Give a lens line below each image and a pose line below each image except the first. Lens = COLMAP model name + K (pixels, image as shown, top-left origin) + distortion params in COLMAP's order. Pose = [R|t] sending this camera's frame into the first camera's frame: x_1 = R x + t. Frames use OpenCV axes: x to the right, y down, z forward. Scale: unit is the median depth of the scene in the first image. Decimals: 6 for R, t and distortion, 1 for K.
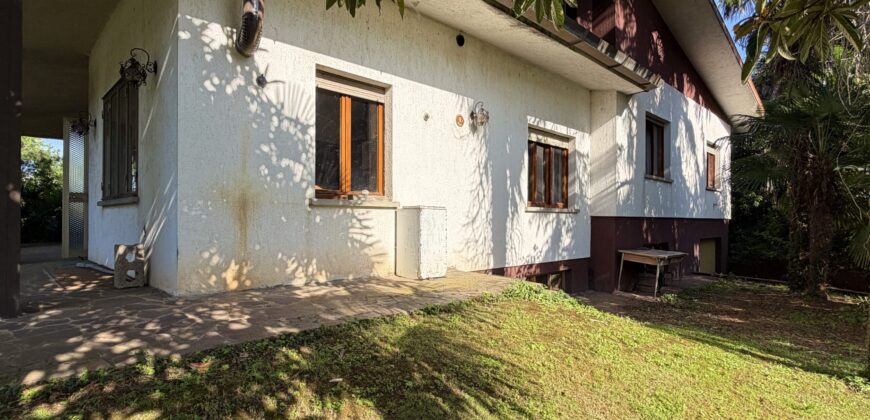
lens RADIAL K [[446.3, 0, 435.0], [0, 446.3, 210.0], [0, 0, 1]] dist [-0.000017, 0.000041]
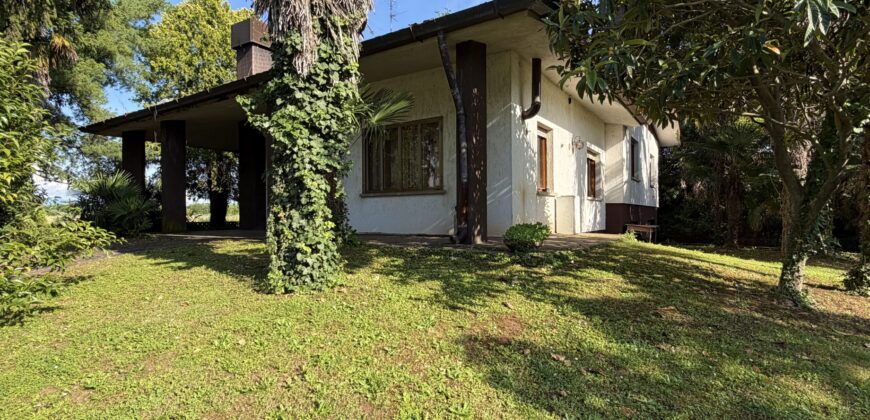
lens RADIAL K [[426.6, 0, 435.0], [0, 426.6, 210.0], [0, 0, 1]] dist [-0.000053, -0.000039]
pose [[0.982084, -0.013485, 0.187958, -0.541788], [0.012585, 0.999903, 0.005979, 0.021737], [-0.188021, -0.003507, 0.982159, -0.376372]]
